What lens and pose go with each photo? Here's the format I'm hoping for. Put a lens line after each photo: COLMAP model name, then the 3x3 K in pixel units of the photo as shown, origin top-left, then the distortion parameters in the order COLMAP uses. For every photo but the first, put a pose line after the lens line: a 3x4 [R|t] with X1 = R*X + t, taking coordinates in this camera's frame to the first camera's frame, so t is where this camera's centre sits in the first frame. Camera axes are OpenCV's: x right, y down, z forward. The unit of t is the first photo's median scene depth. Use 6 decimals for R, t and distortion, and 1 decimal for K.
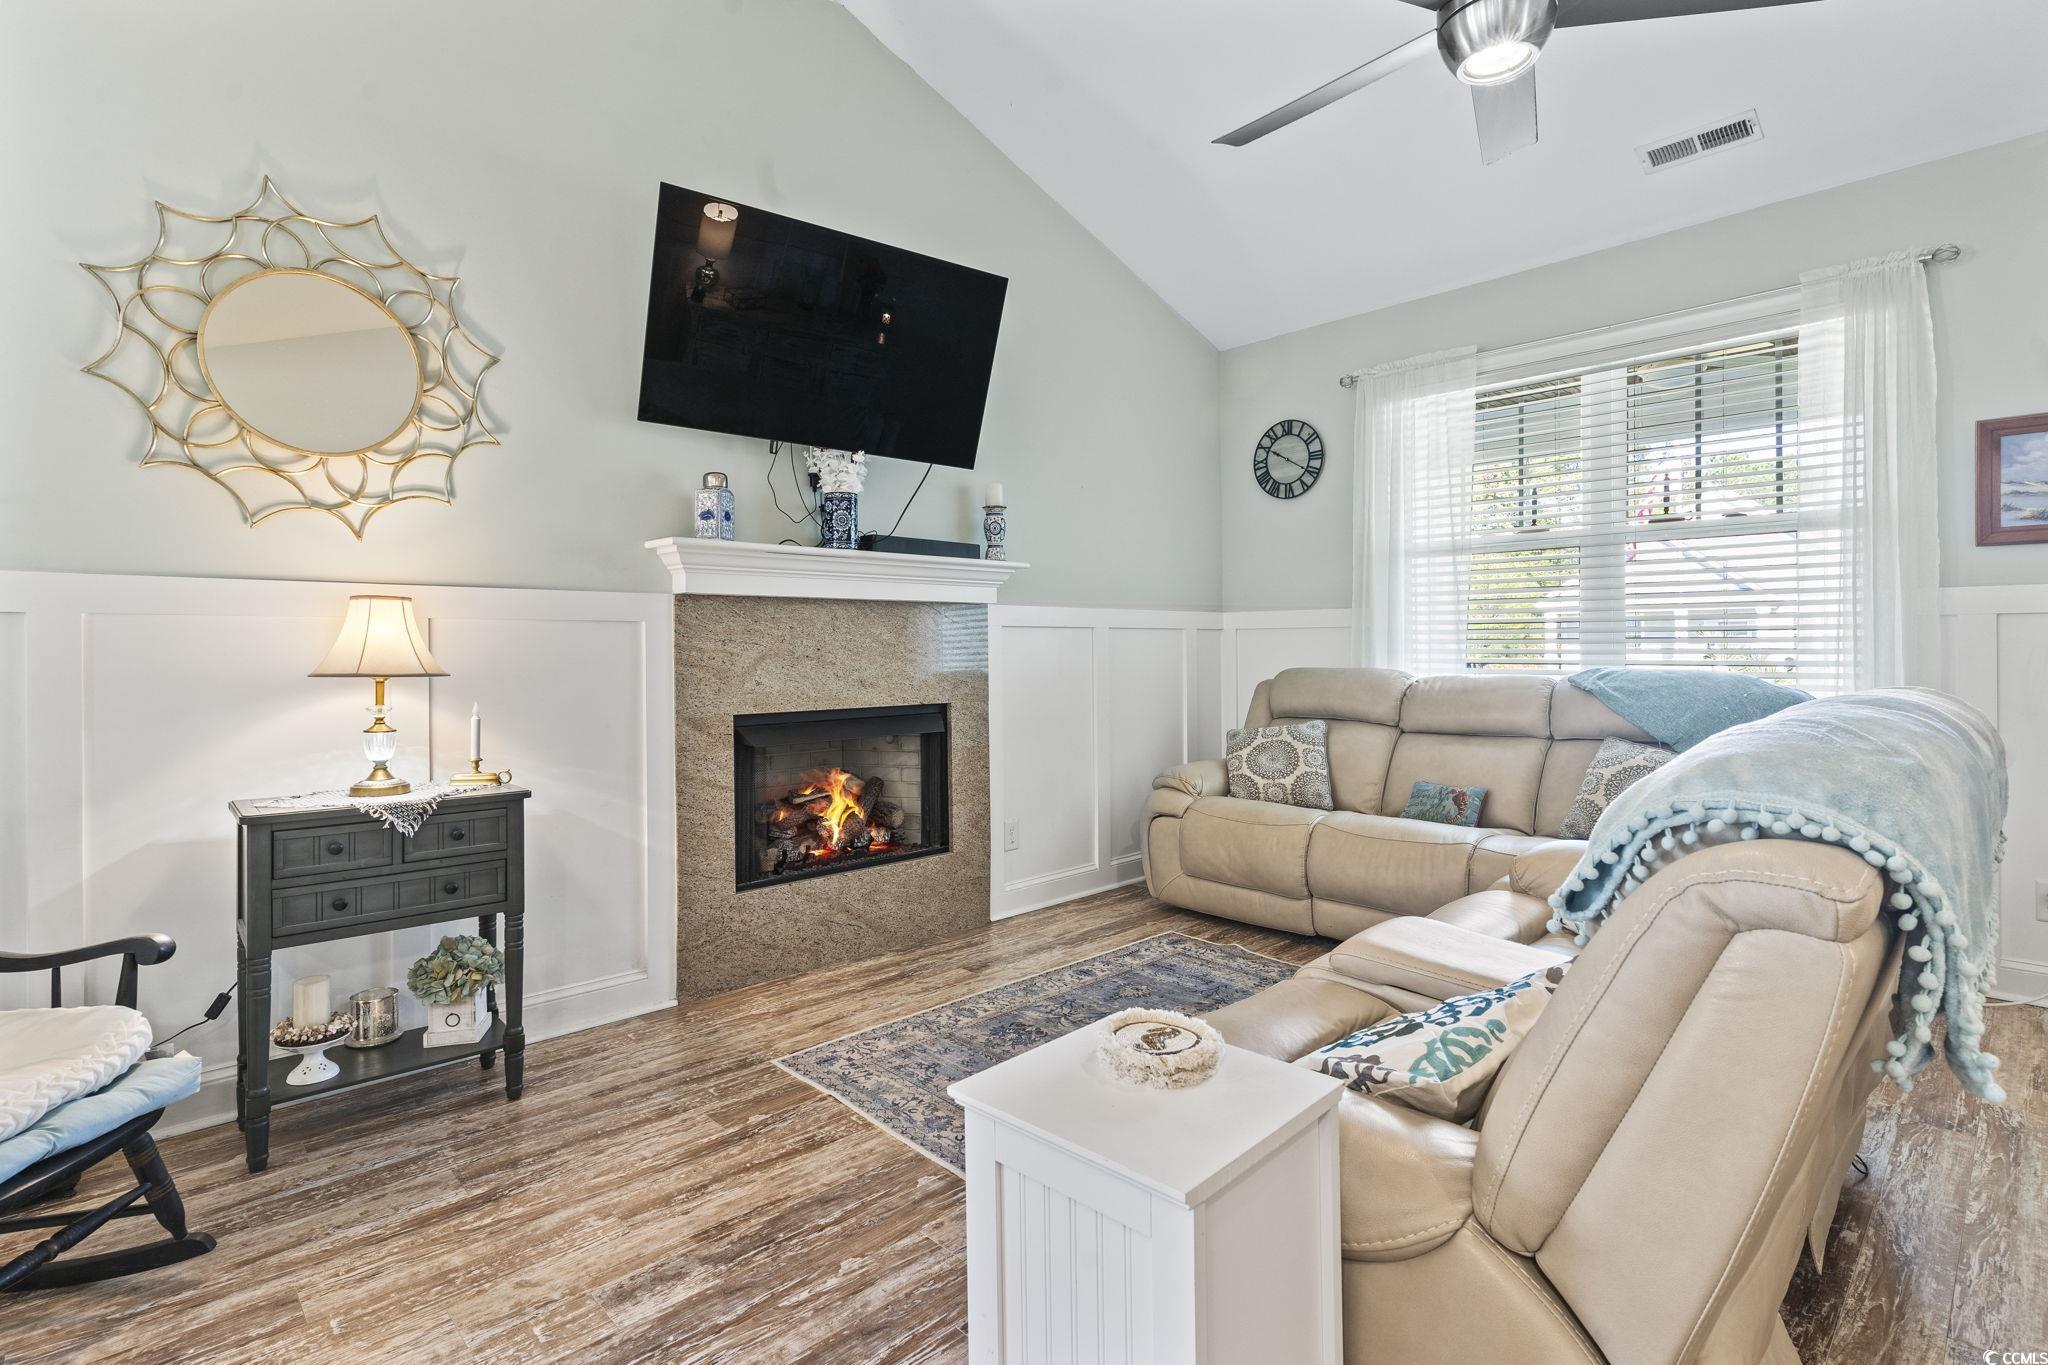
lens RADIAL K [[990.1, 0, 1004.6], [0, 990.1, 647.4], [0, 0, 1]] dist [0.000977, -0.000966]
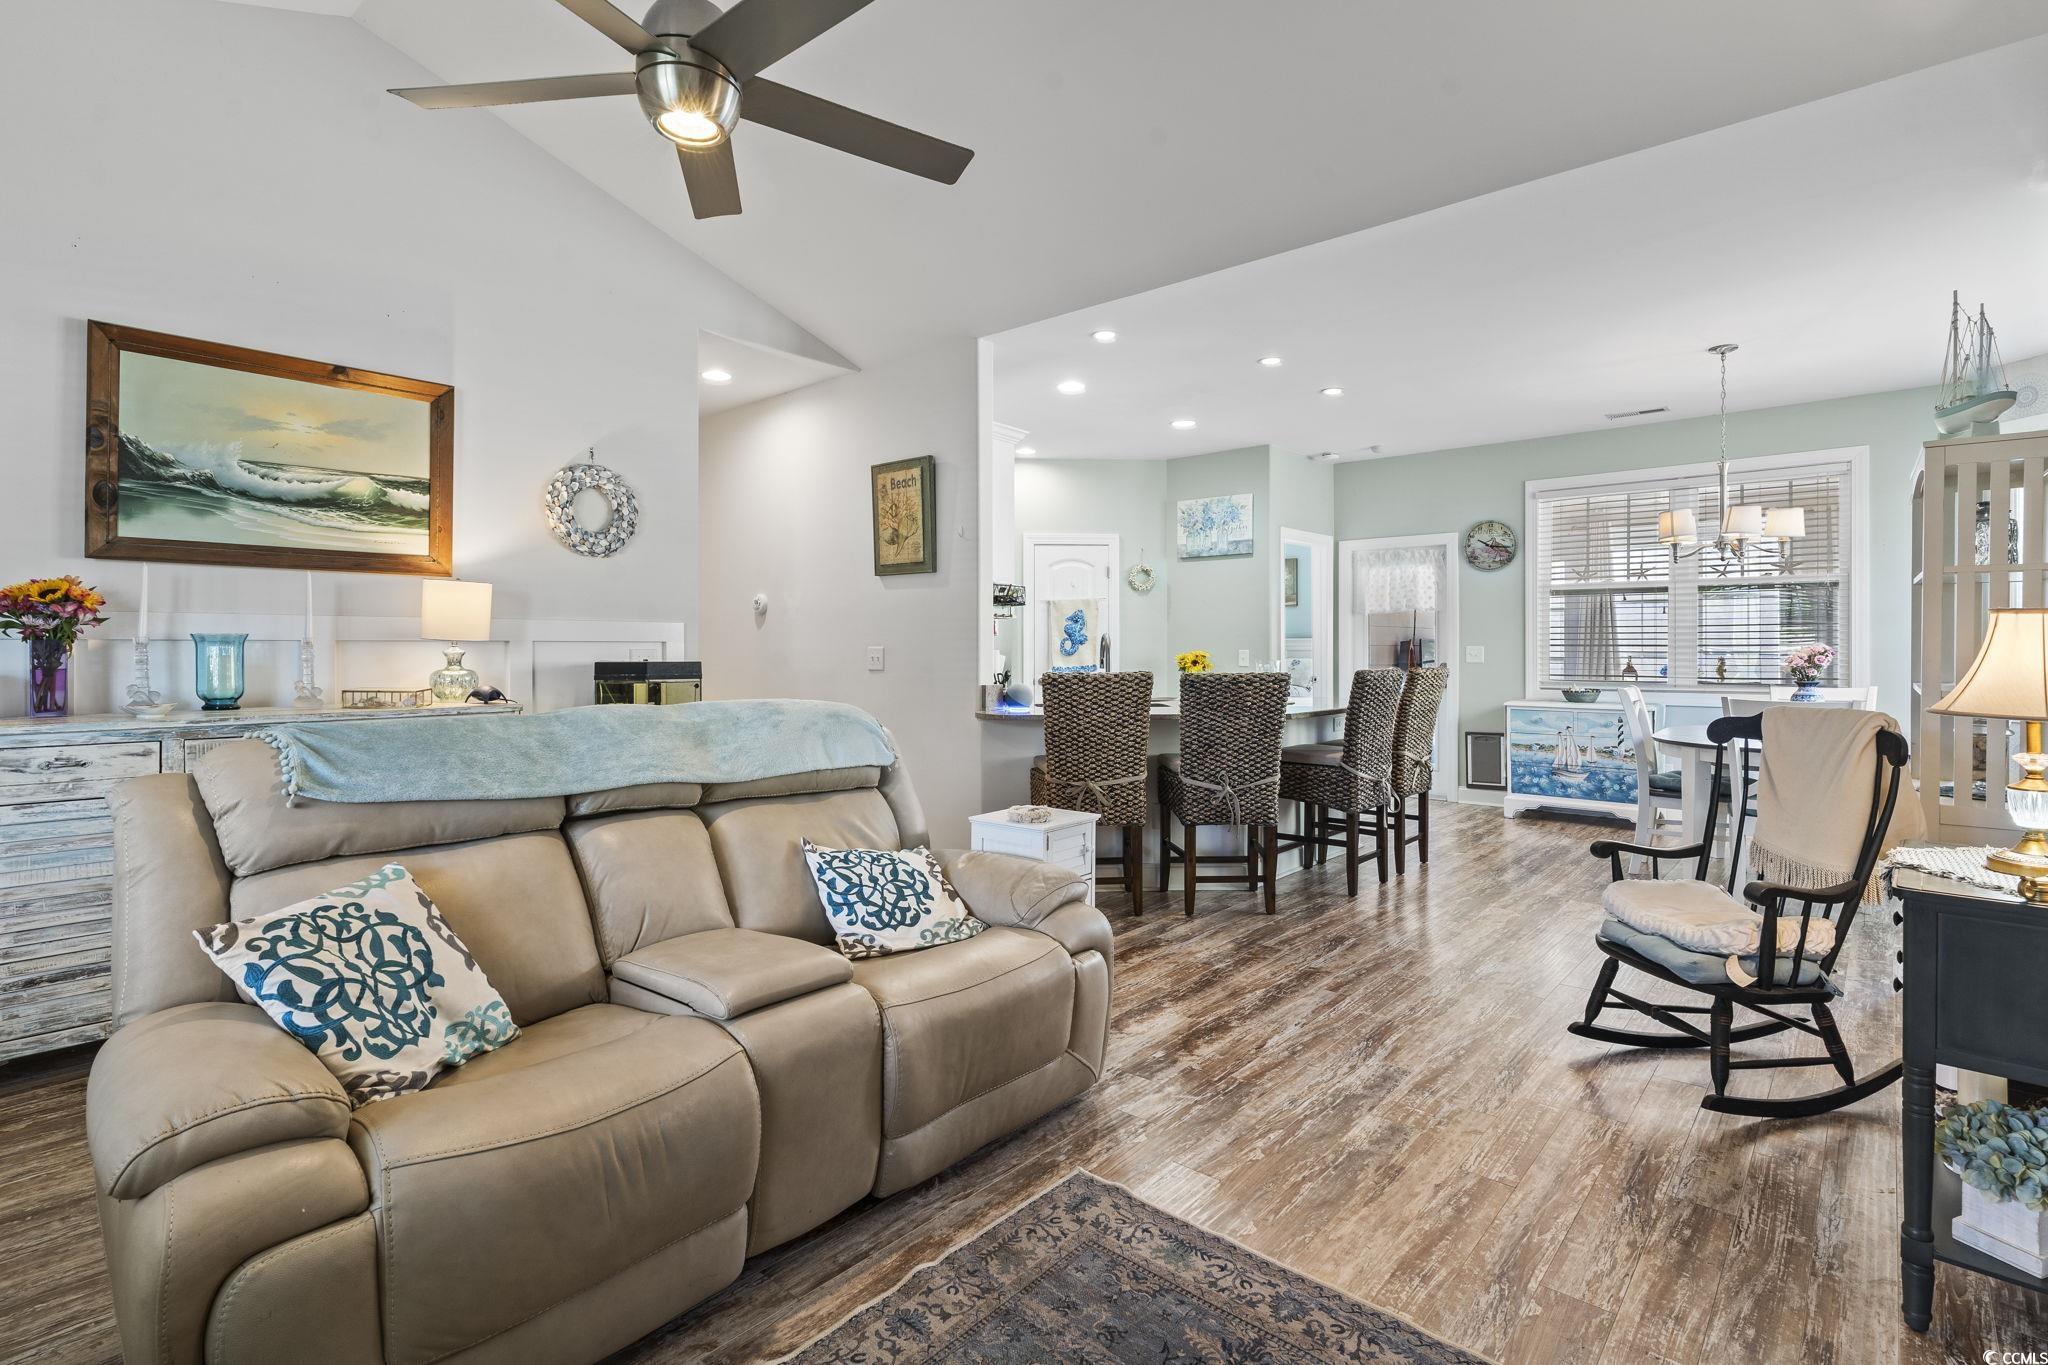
lens RADIAL K [[990.1, 0, 1010.3], [0, 990.1, 668.1], [0, 0, 1]] dist [0.000977, -0.000966]
pose [[-0.996255, 0.008626, -0.086036, 0.155399], [0.006987, 0.999789, 0.019335, -0.019773], [0.086184, 0.018661, -0.996104, 1.305092]]
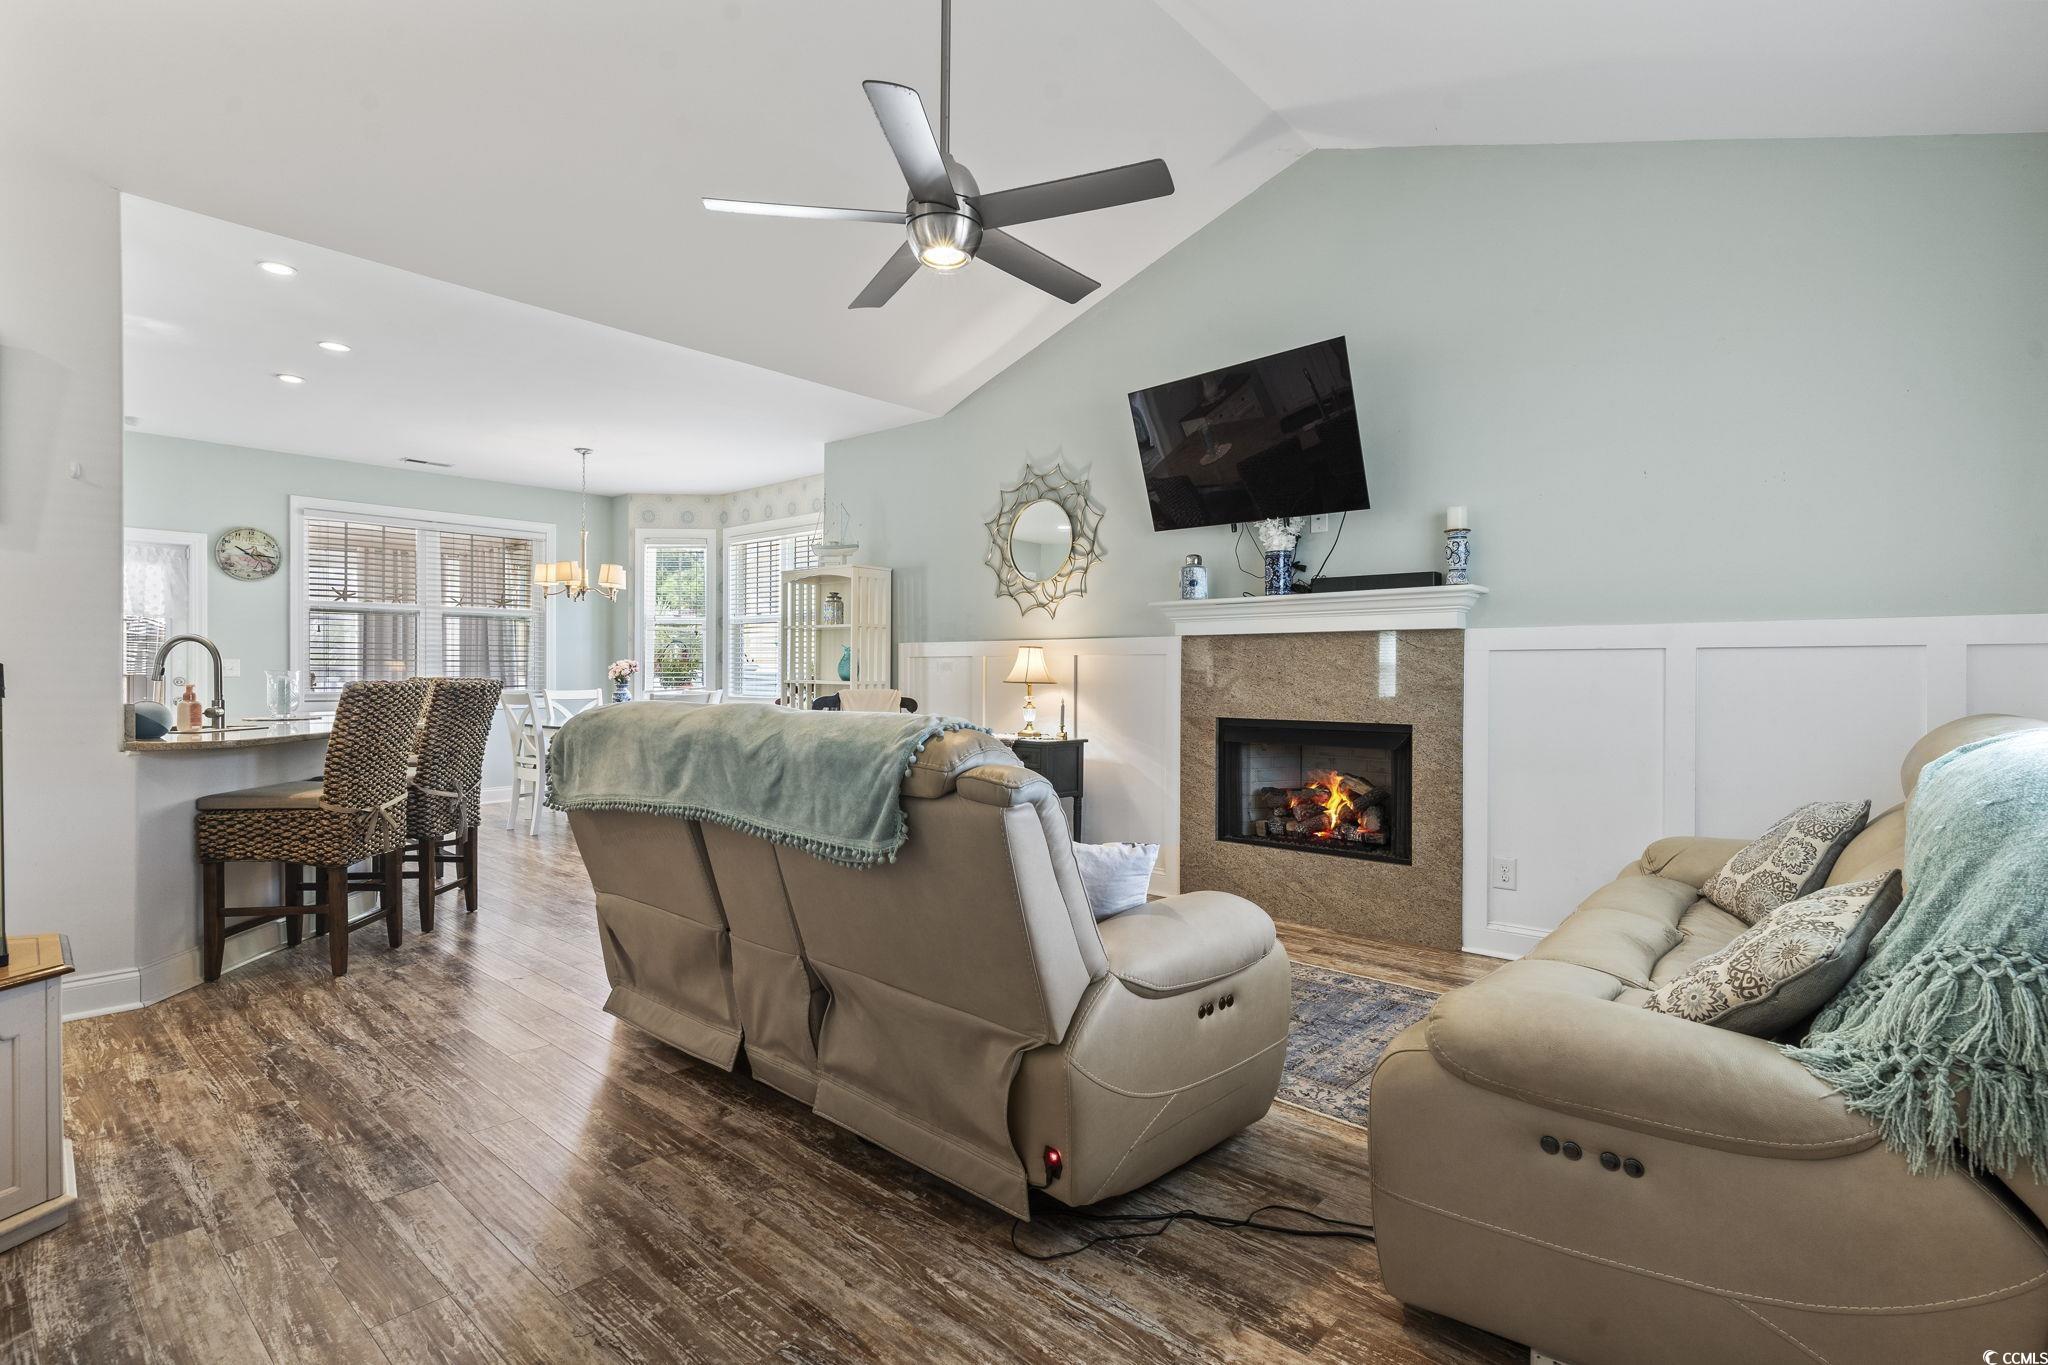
lens RADIAL K [[990.1, 0, 1021.4], [0, 990.1, 672.6], [0, 0, 1]] dist [0.000977, -0.000966]
pose [[0.079539, 0.006563, -0.996810, 1.204315], [-0.002860, 0.999976, 0.006356, -0.005948], [0.996828, 0.002345, 0.079556, 0.627923]]
